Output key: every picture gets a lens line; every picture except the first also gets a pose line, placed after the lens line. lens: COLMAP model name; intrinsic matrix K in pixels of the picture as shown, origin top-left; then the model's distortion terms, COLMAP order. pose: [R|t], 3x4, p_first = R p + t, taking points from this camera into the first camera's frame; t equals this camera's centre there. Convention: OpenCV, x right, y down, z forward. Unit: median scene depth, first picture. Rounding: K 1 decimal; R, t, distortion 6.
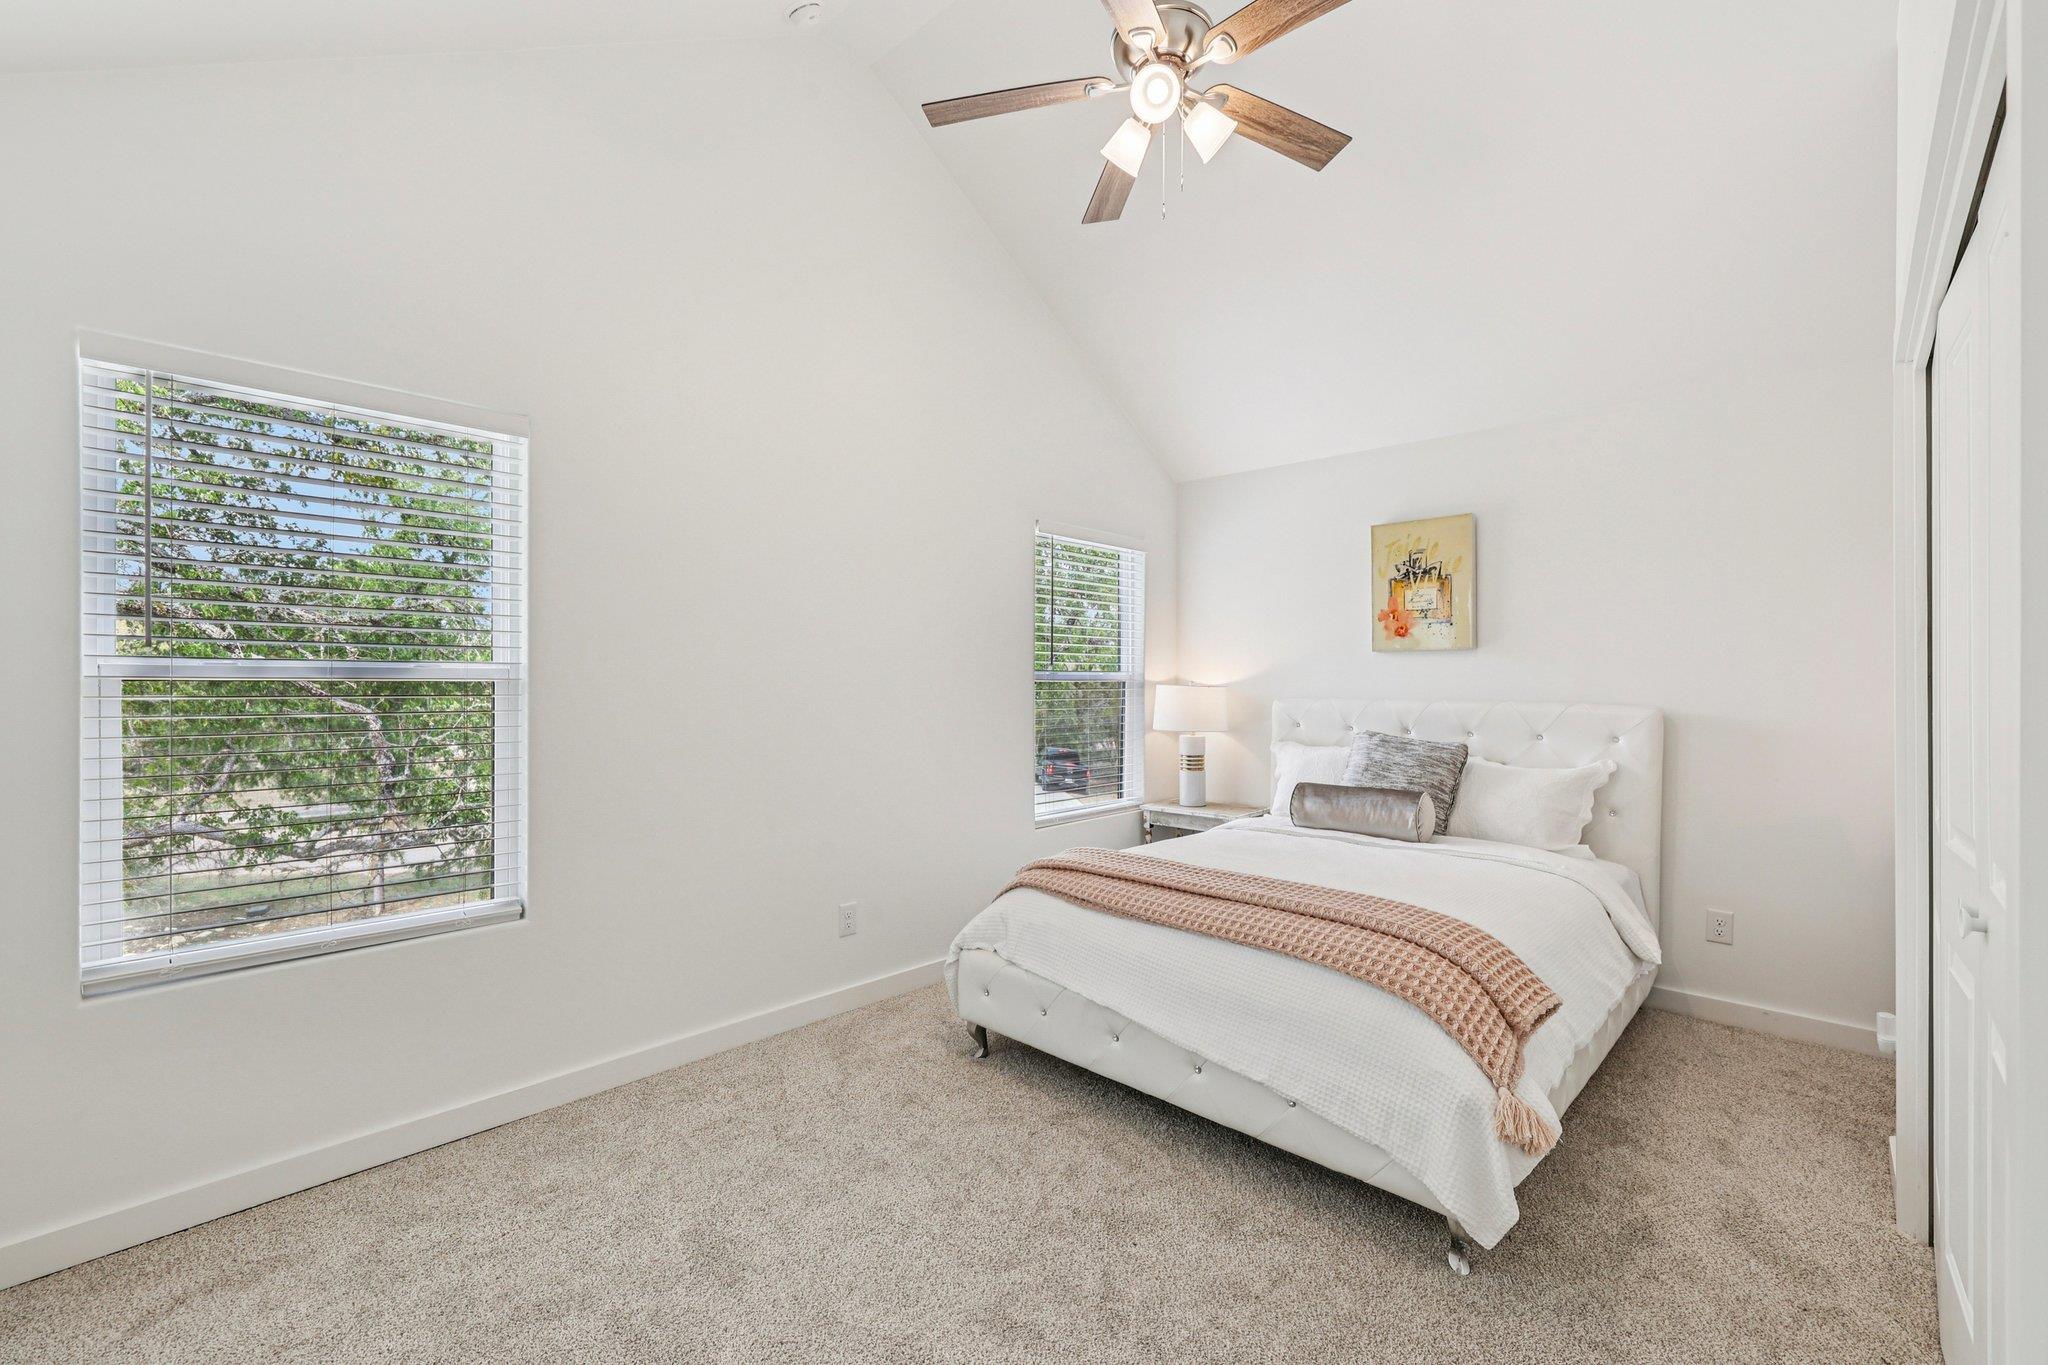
lens RADIAL K [[863.0, 0, 1023.4], [0, 863.0, 684.1], [0, 0, 1]] dist [-0.002619, 0.000969]
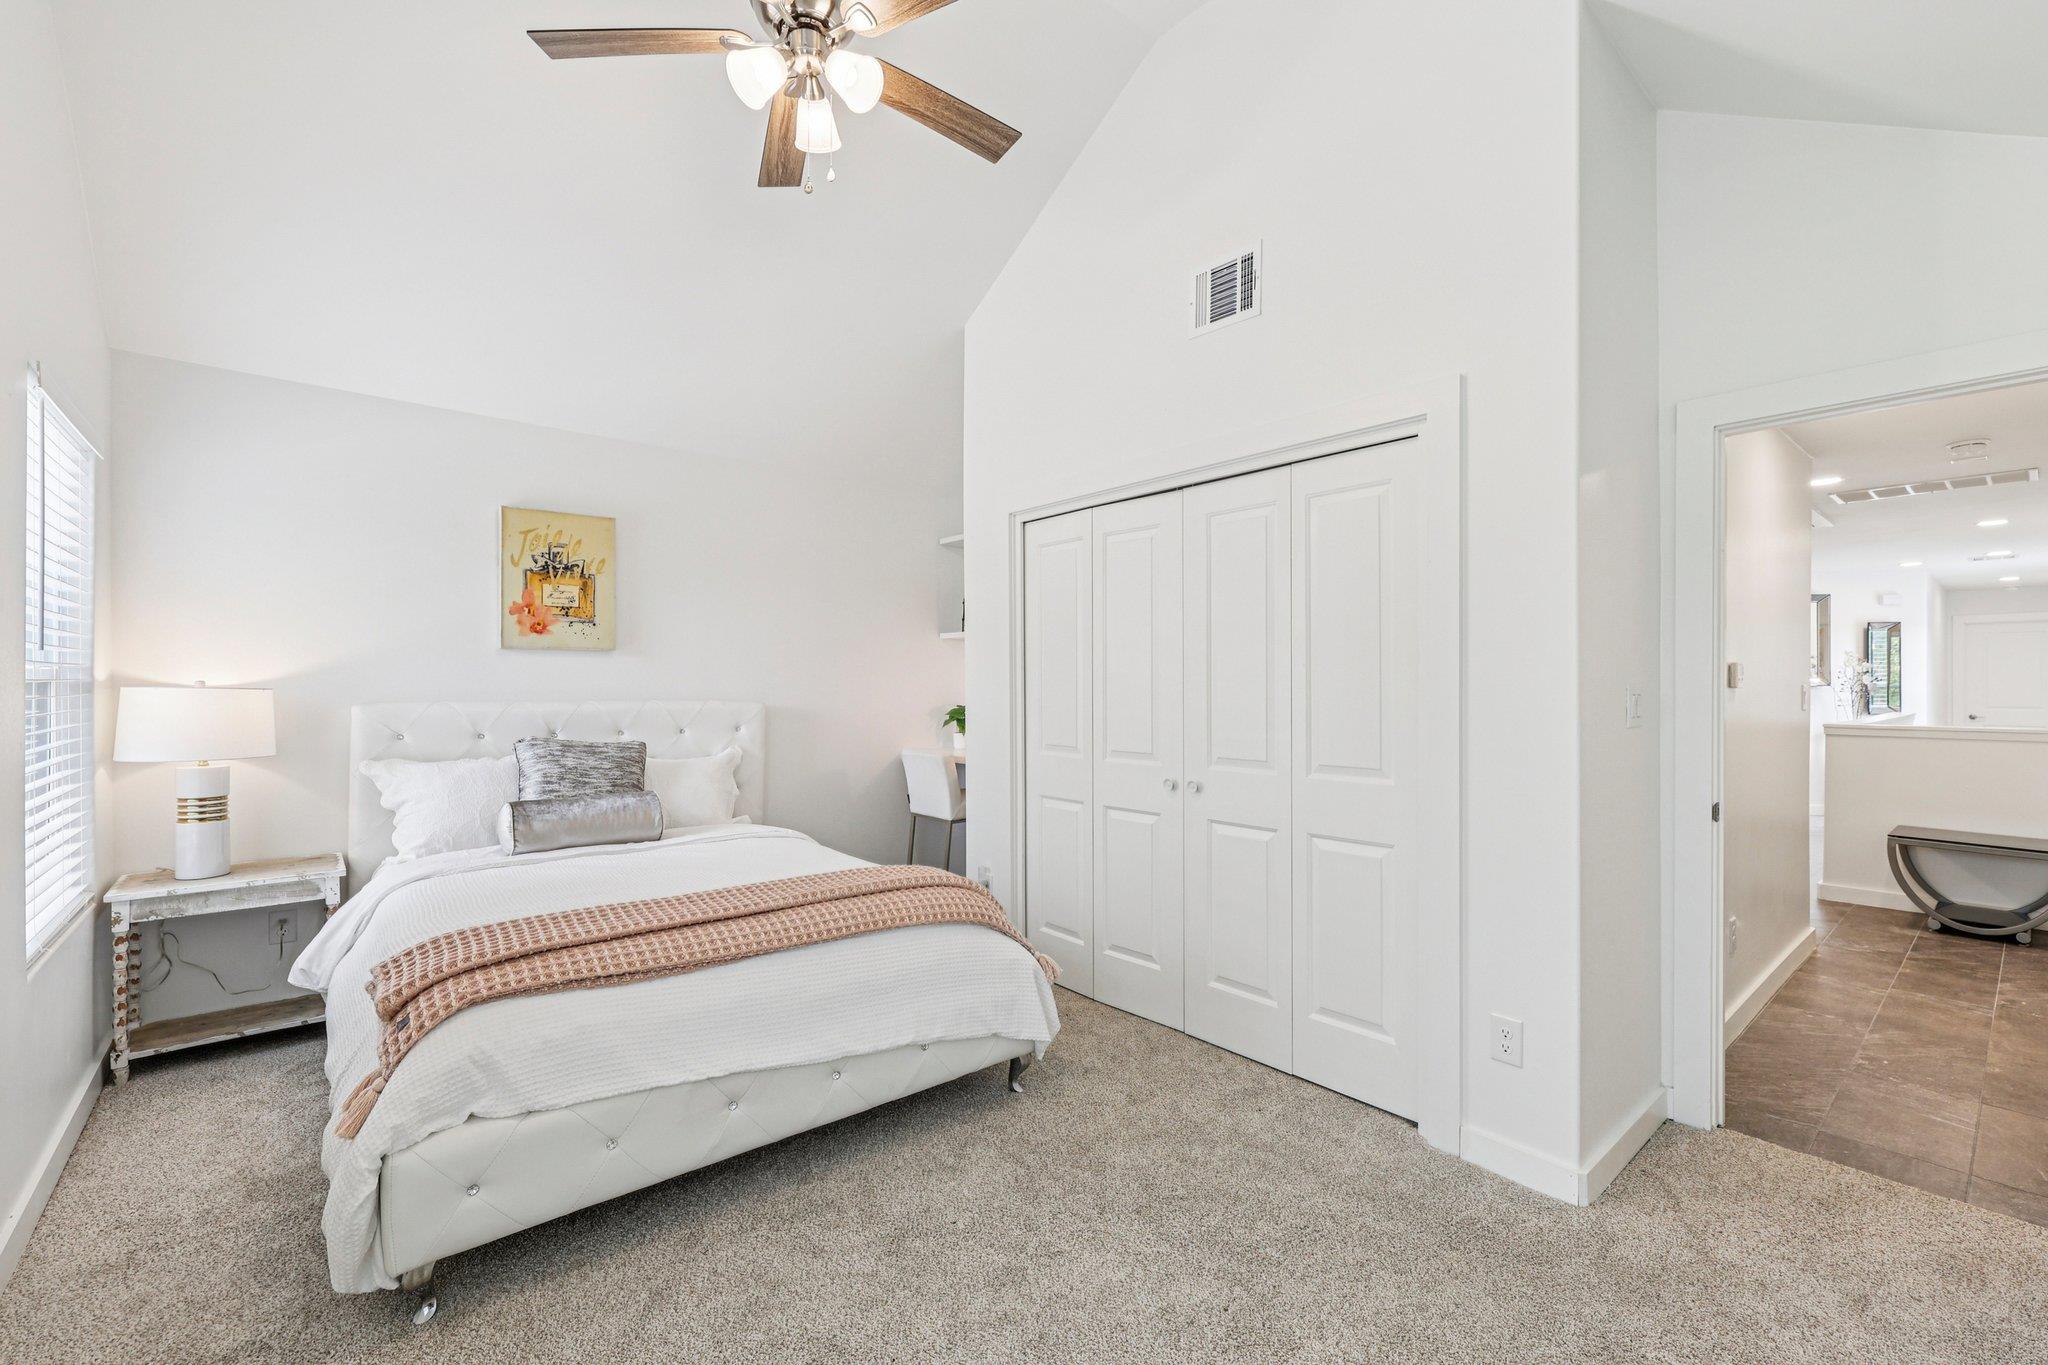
lens RADIAL K [[863.0, 0, 1026.9], [0, 863.0, 685.8], [0, 0, 1]] dist [-0.002619, 0.000969]
pose [[0.121472, -0.008163, 0.992561, -0.427654], [0.000226, 0.999966, 0.008196, -0.006561], [-0.992595, -0.000771, 0.121469, 0.372791]]
